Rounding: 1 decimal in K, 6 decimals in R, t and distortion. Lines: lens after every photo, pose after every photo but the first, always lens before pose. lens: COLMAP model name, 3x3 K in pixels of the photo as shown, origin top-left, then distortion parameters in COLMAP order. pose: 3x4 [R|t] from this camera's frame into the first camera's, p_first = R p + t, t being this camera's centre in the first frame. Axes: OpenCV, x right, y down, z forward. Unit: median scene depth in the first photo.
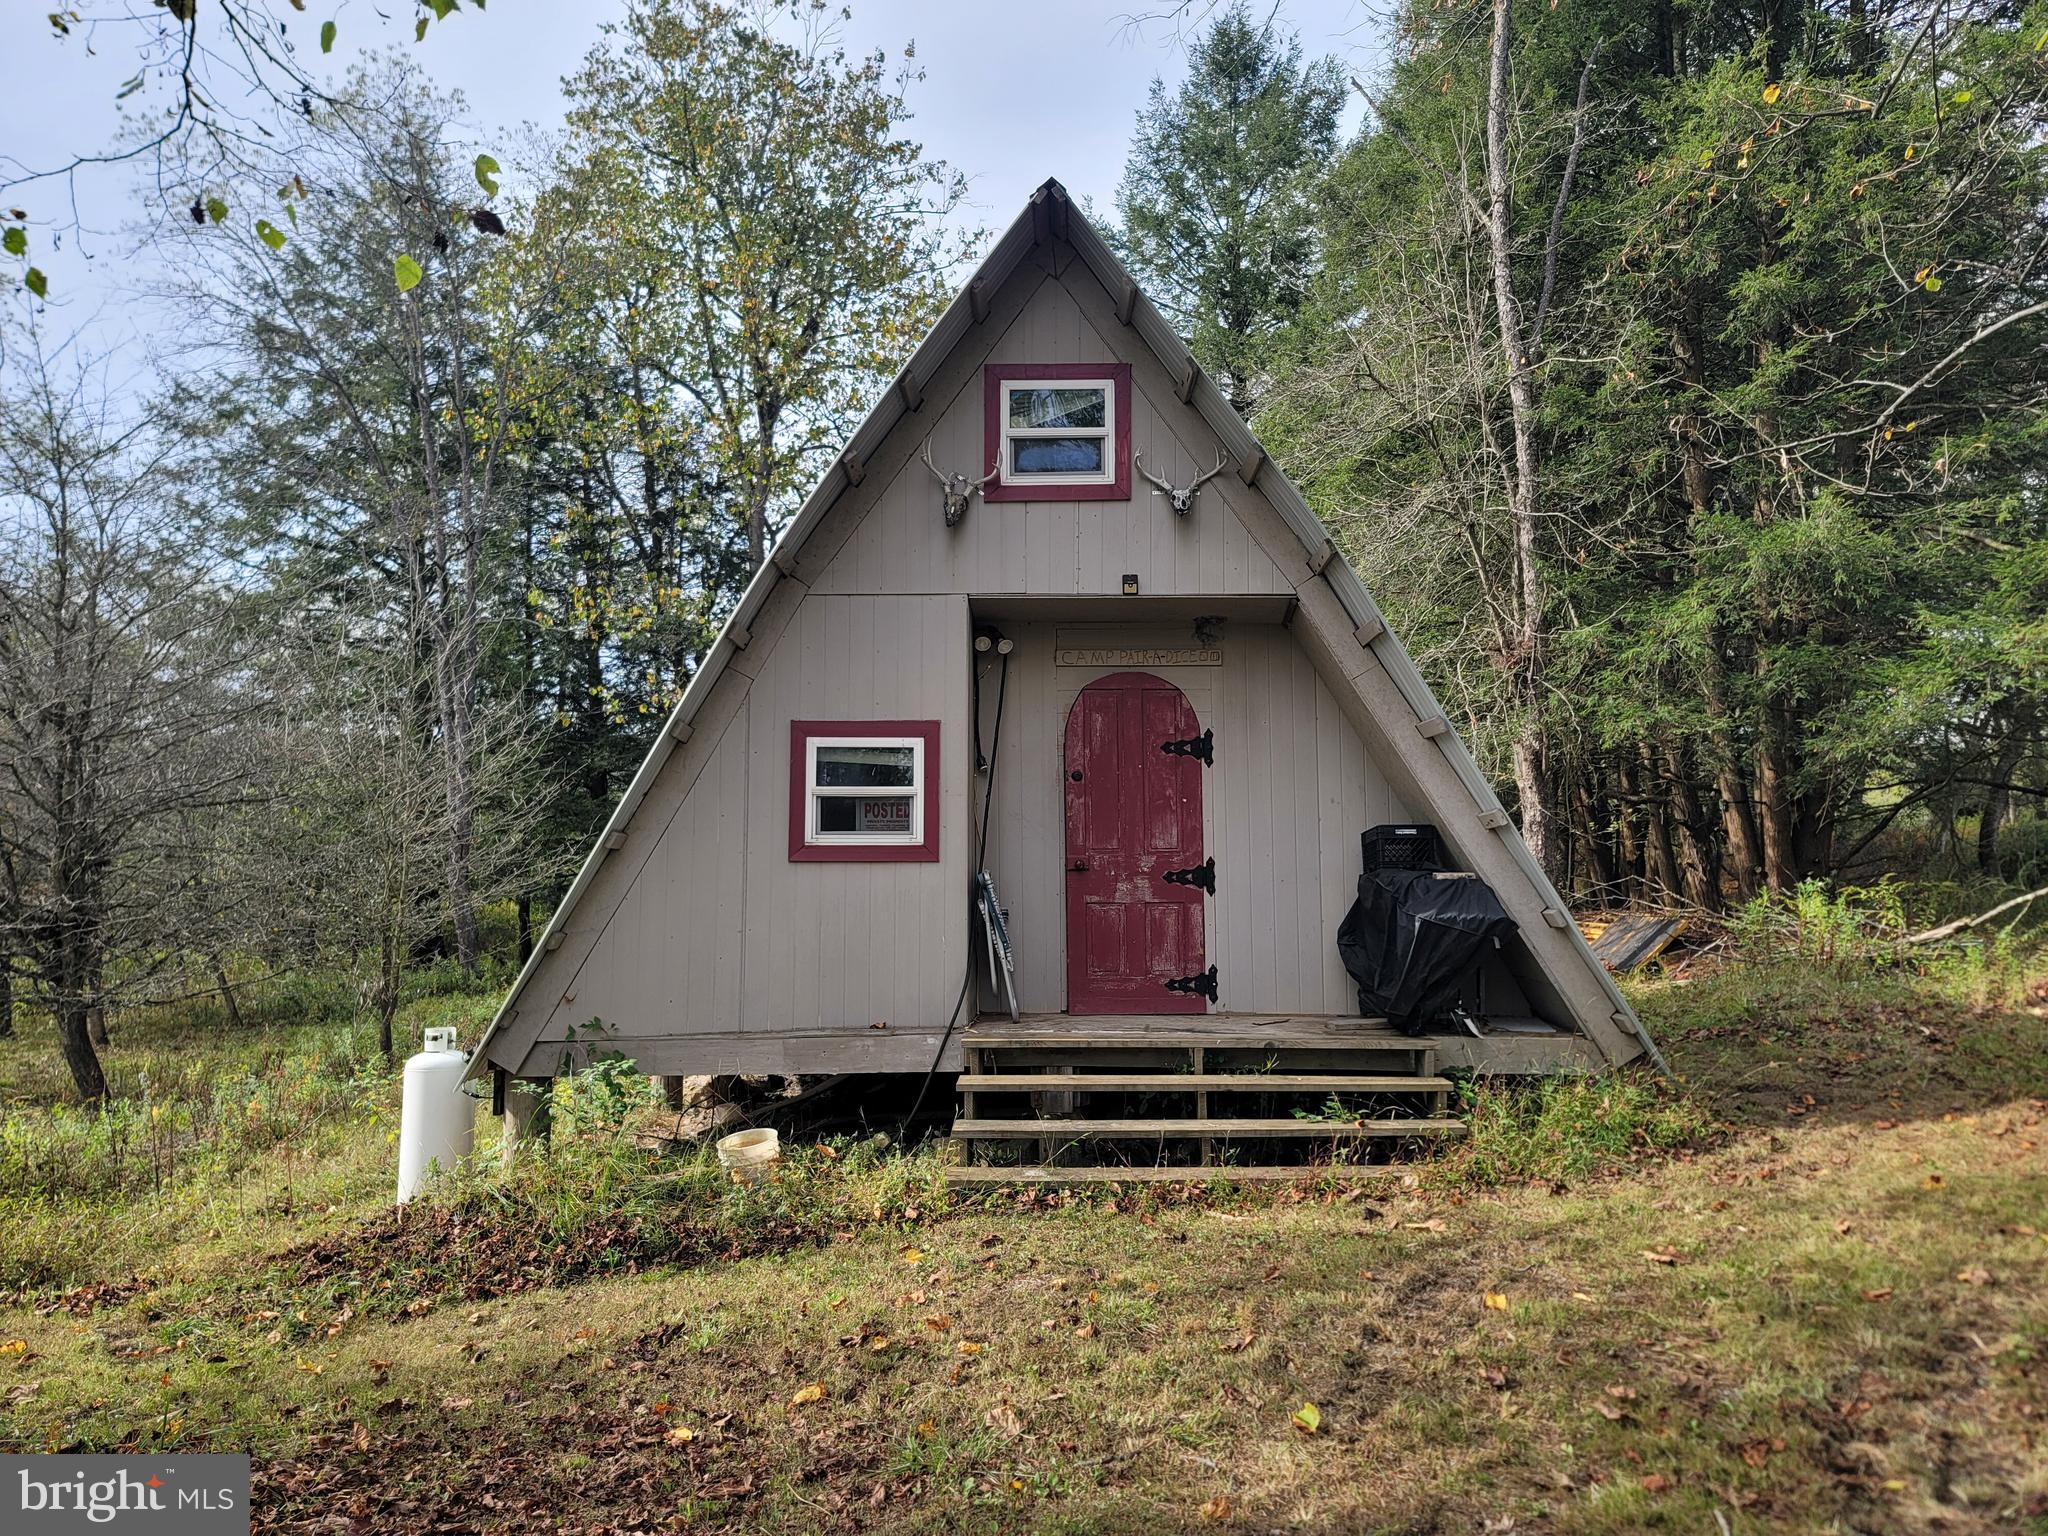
lens RADIAL K [[1481.4, 0, 1040.6], [0, 1481.4, 763.0], [0, 0, 1]] dist [0.075218, -0.064190]
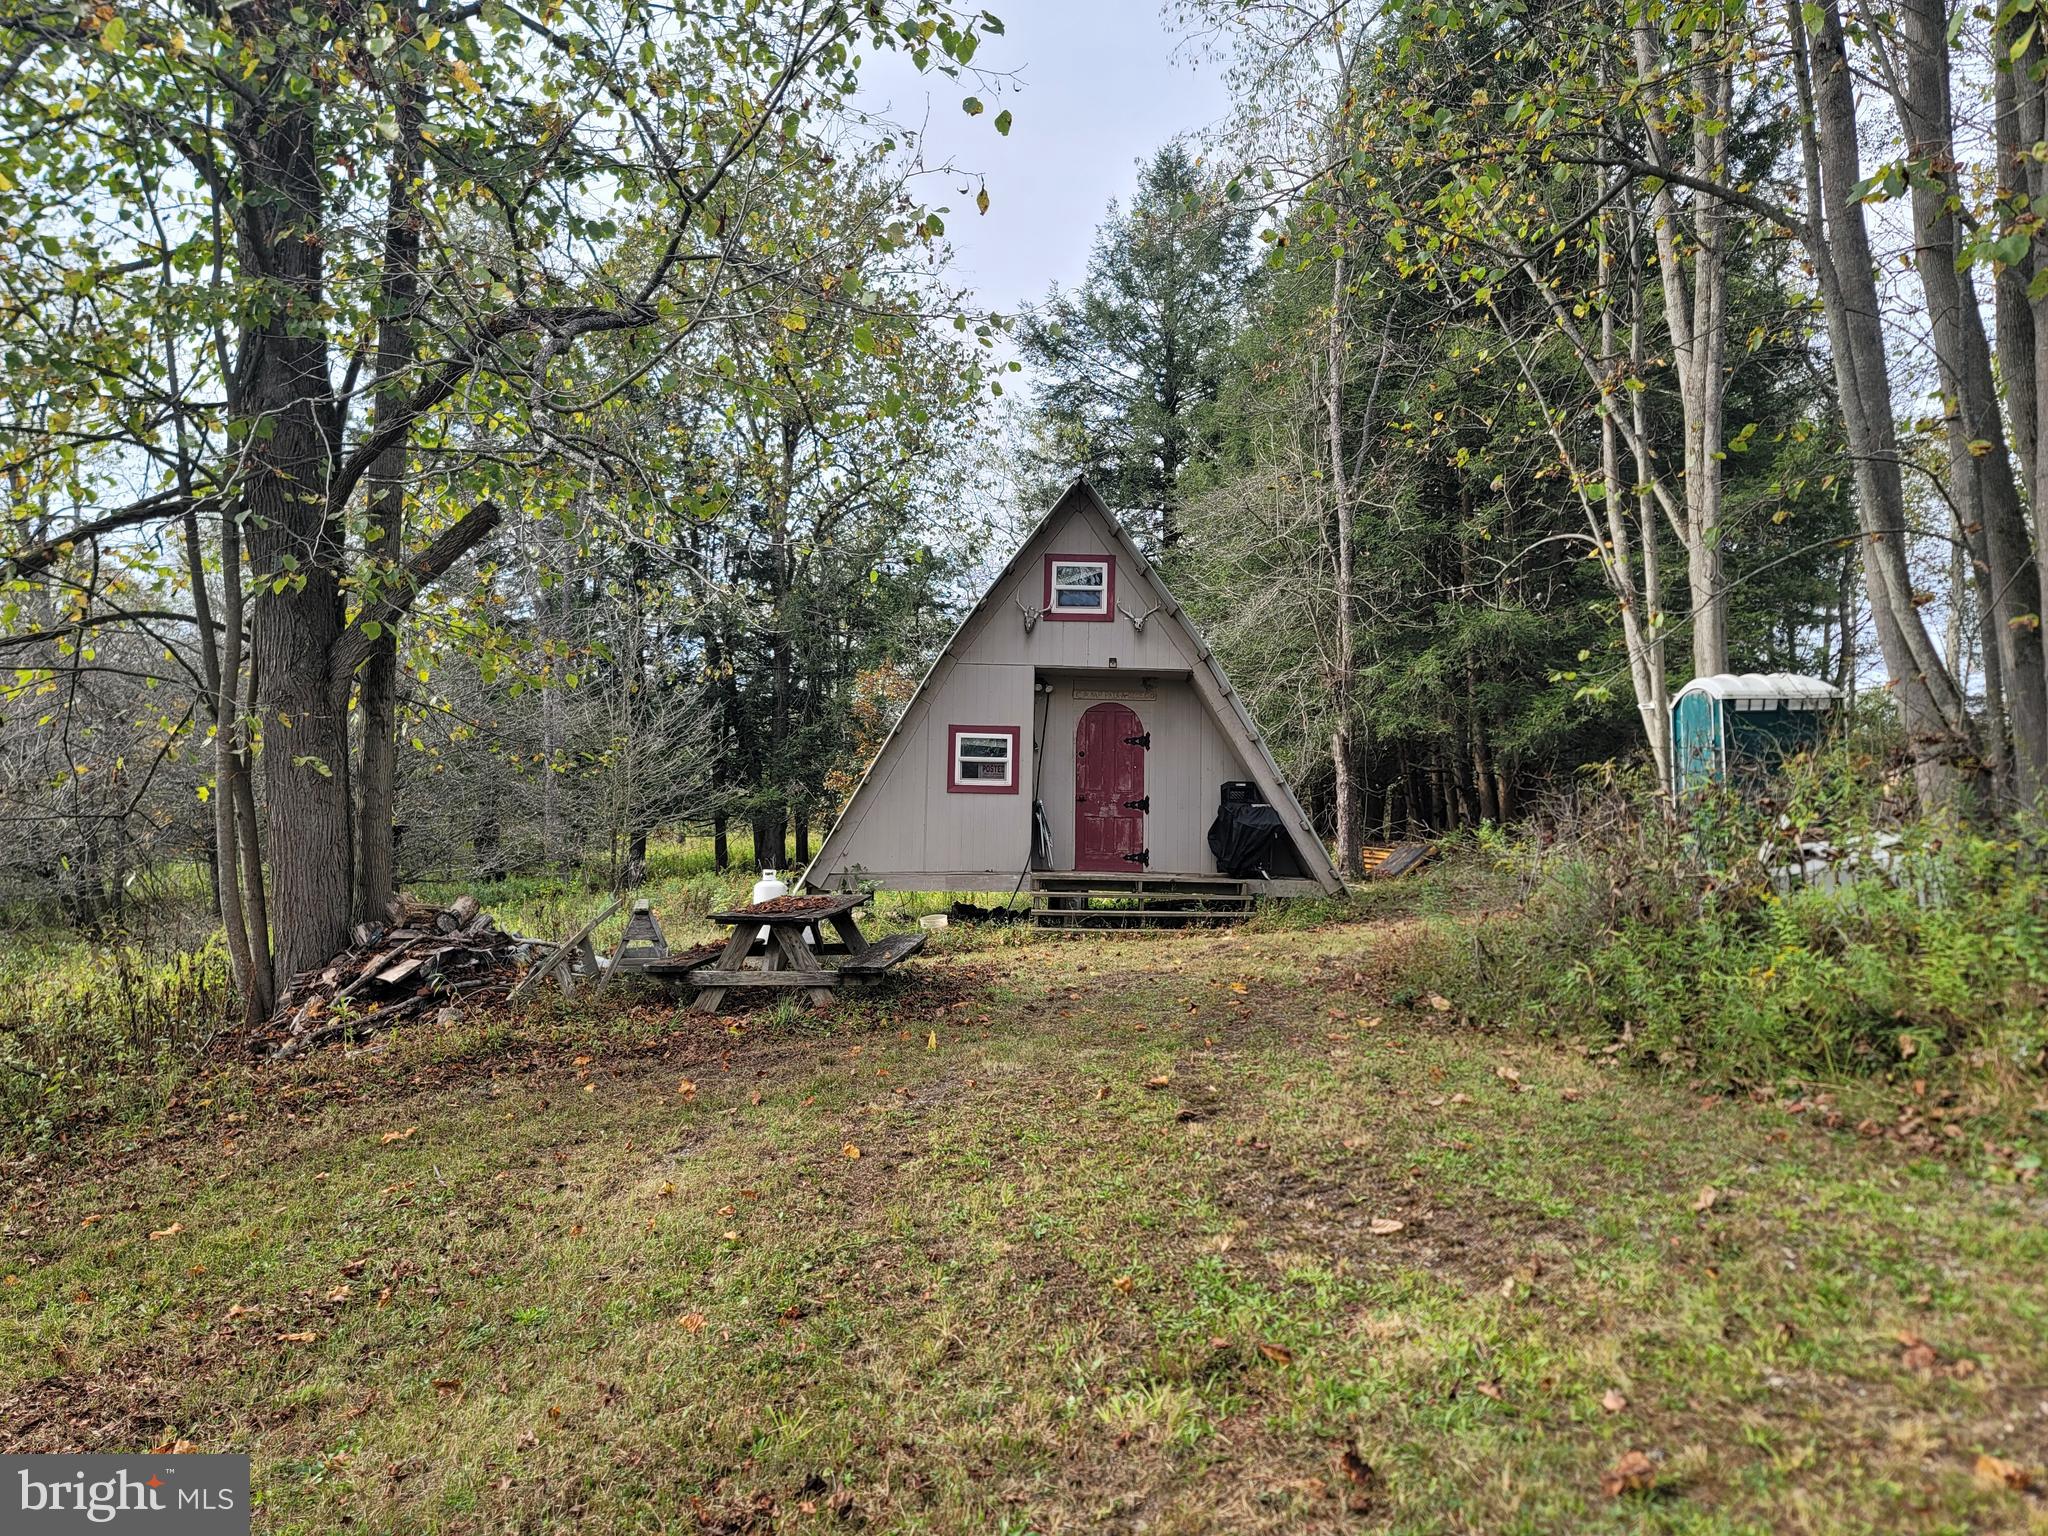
lens RADIAL K [[1481.4, 0, 1065.1], [0, 1481.4, 749.5], [0, 0, 1]] dist [0.075218, -0.064190]
pose [[0.997458, 0.024430, 0.066932, -0.140463], [-0.025730, 0.999495, 0.018634, -0.035522], [-0.066443, -0.020308, 0.997584, -1.054495]]
